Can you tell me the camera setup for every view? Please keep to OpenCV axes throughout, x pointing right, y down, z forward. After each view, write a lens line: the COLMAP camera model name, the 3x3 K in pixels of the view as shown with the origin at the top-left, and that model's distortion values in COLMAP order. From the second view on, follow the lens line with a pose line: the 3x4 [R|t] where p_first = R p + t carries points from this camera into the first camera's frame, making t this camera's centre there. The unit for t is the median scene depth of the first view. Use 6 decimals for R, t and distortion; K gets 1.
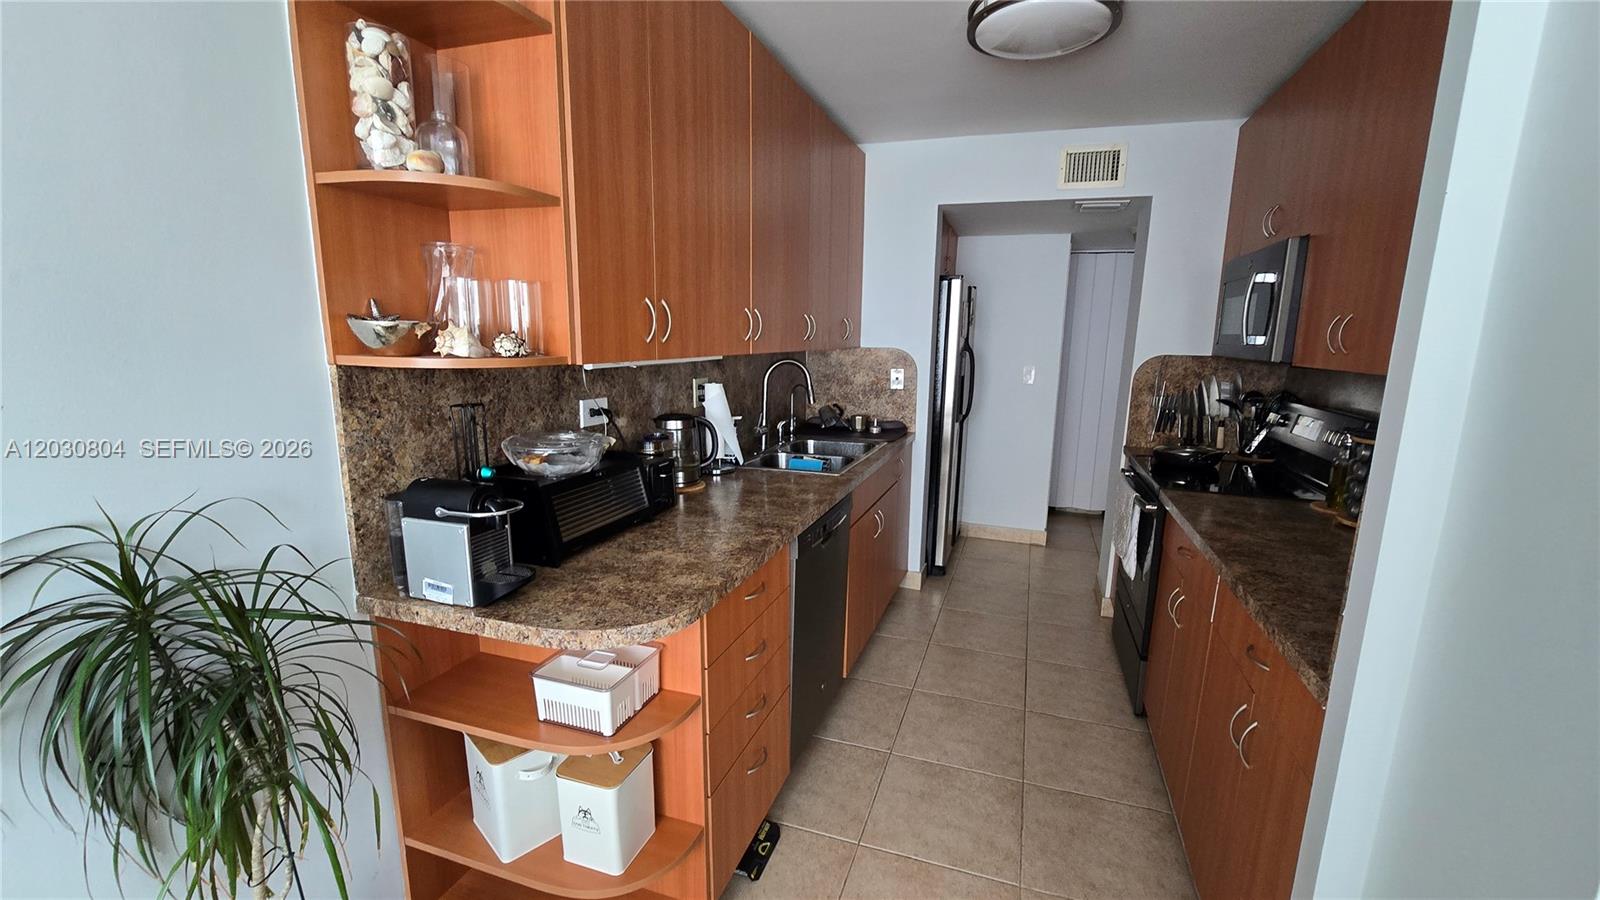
lens RADIAL K [[651.5, 0, 808.1], [0, 651.5, 451.0], [0, 0, 1]] dist [0.000435, 0.000097]
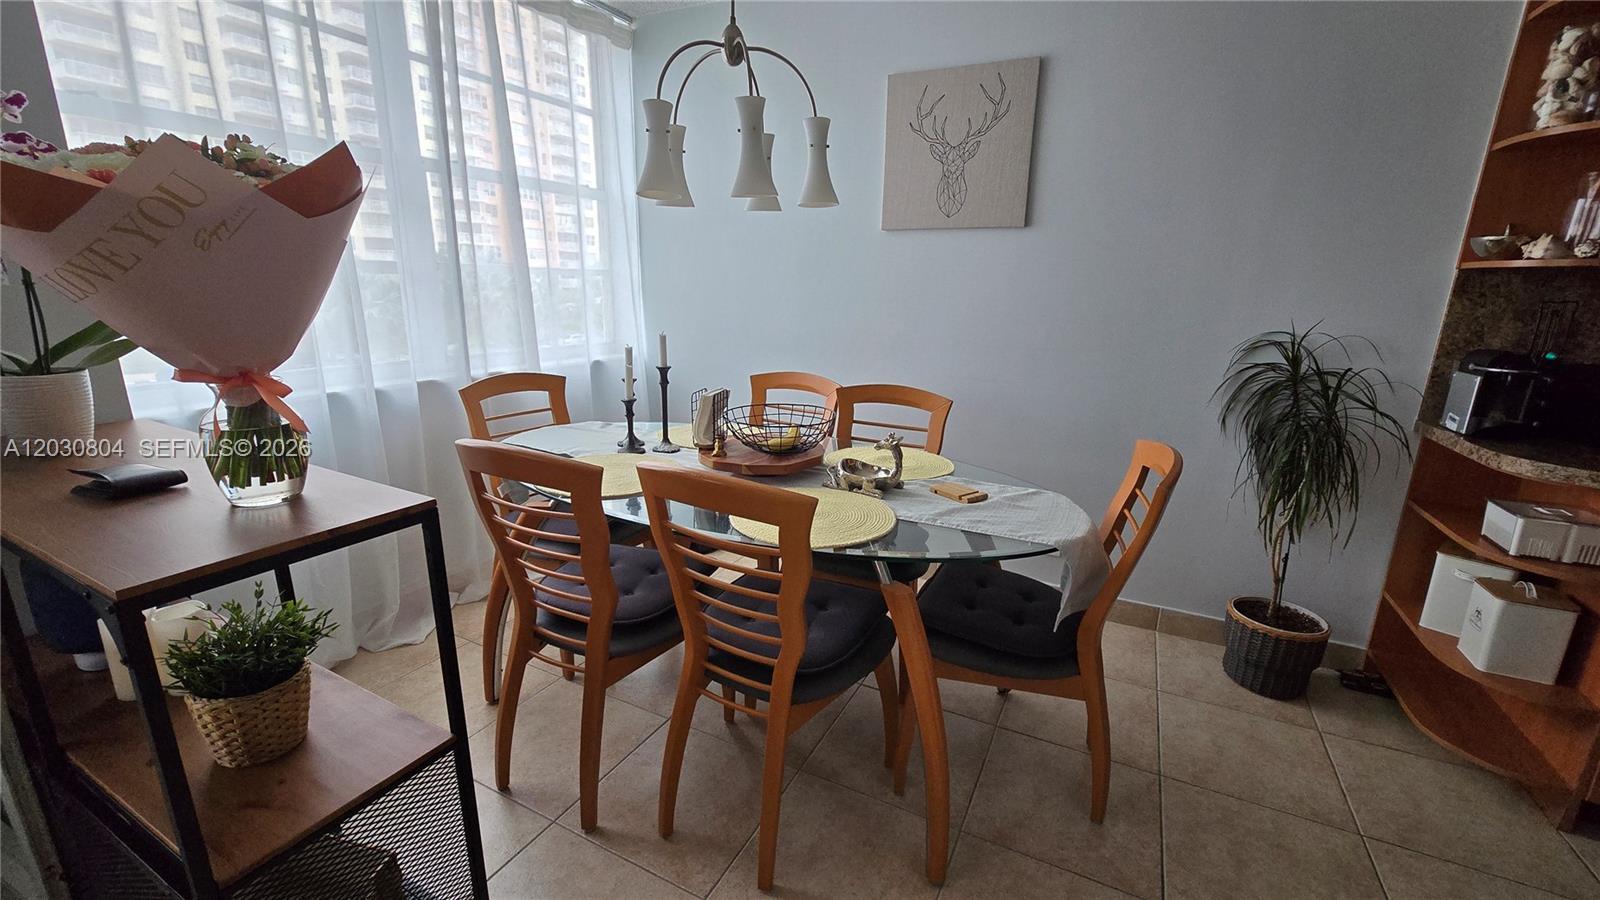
lens RADIAL K [[651.5, 0, 803.7], [0, 651.5, 451.9], [0, 0, 1]] dist [0.000435, 0.000097]
pose [[-0.153487, 0.220890, -0.963146, 1.137226], [-0.207468, 0.945766, 0.249966, 0.221673], [0.966126, 0.238189, -0.099335, -0.272750]]
